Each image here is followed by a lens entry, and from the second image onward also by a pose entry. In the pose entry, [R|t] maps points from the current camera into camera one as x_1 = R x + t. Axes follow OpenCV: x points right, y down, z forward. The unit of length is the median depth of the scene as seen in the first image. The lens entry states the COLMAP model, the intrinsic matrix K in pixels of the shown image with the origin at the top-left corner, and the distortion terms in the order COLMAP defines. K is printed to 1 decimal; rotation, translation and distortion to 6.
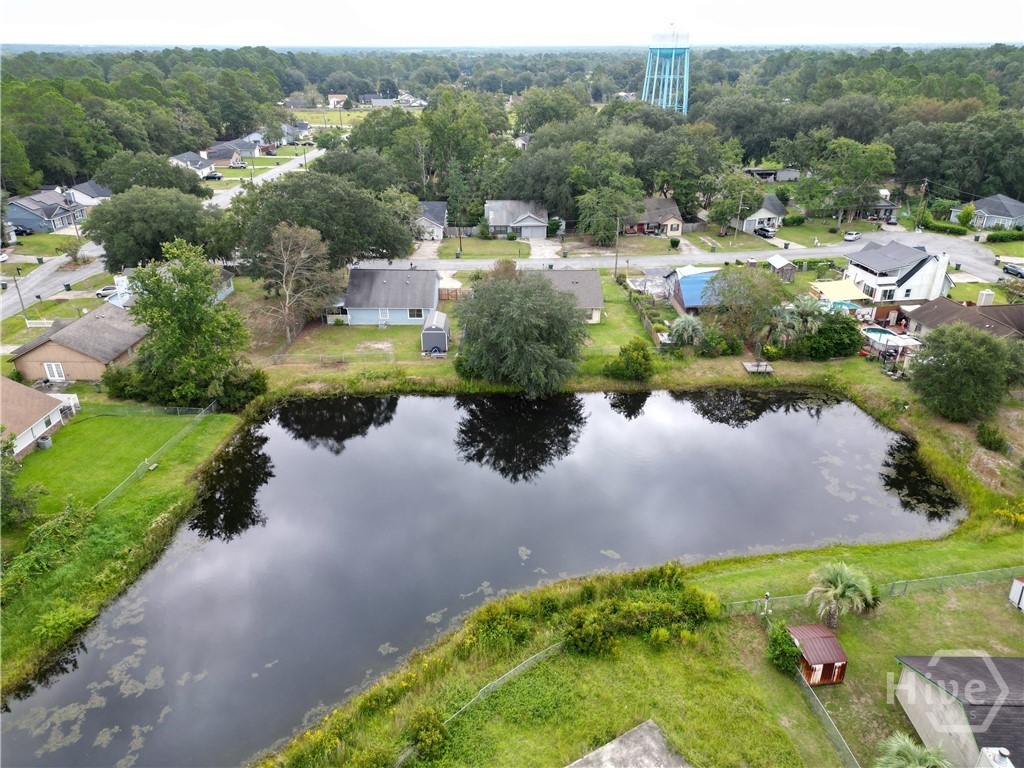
lens RADIAL K [[717.8, 0, 510.0], [0, 717.8, 381.4], [0, 0, 1]] dist [0.065658, -0.055432]
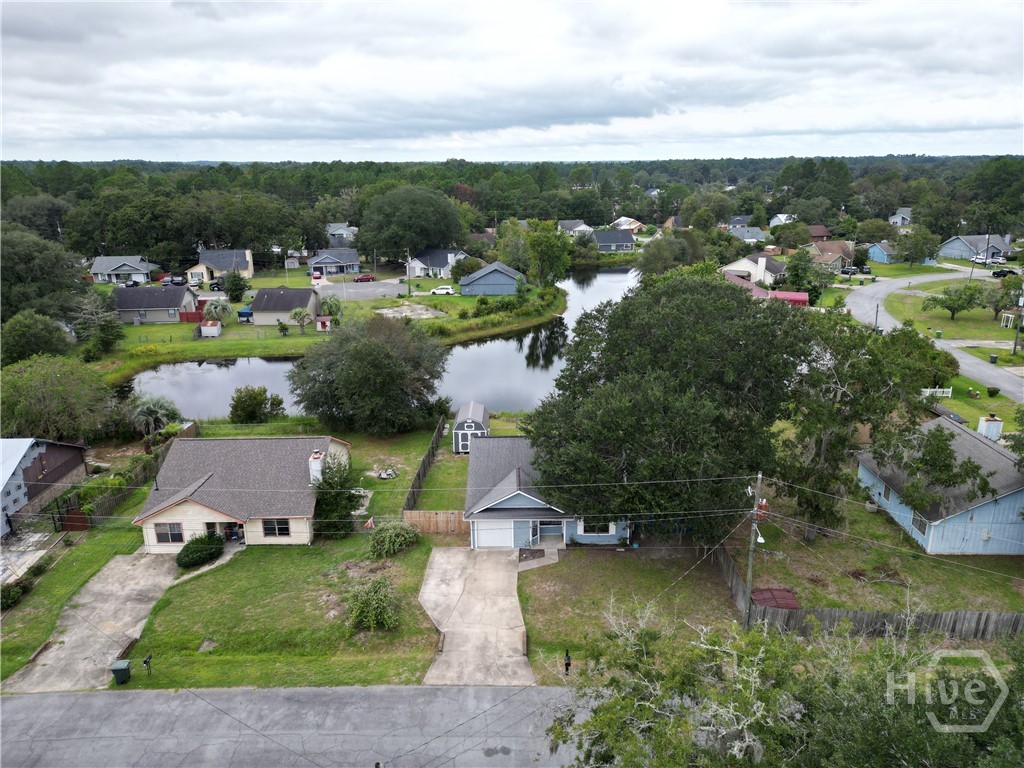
lens RADIAL K [[717.8, 0, 508.5], [0, 717.8, 378.7], [0, 0, 1]] dist [0.065658, -0.055432]
pose [[-0.999845, 0.004174, 0.017088, -0.101163], [0.014517, 0.744430, 0.667542, -0.403196], [-0.009934, 0.667687, -0.744376, 0.997479]]
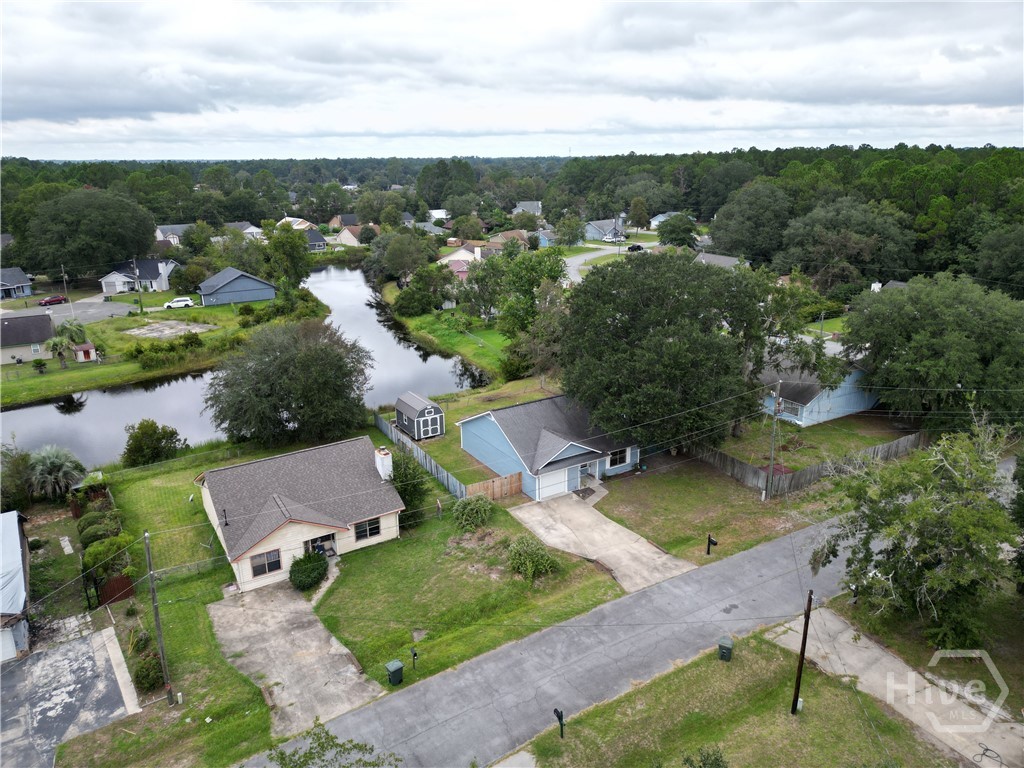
lens RADIAL K [[717.8, 0, 508.7], [0, 717.8, 390.8], [0, 0, 1]] dist [0.065658, -0.055432]
pose [[-0.856602, 0.169848, -0.487222, 0.128385], [-0.207049, 0.751762, 0.626087, -0.398665], [0.472614, 0.637186, -0.608794, 0.986491]]
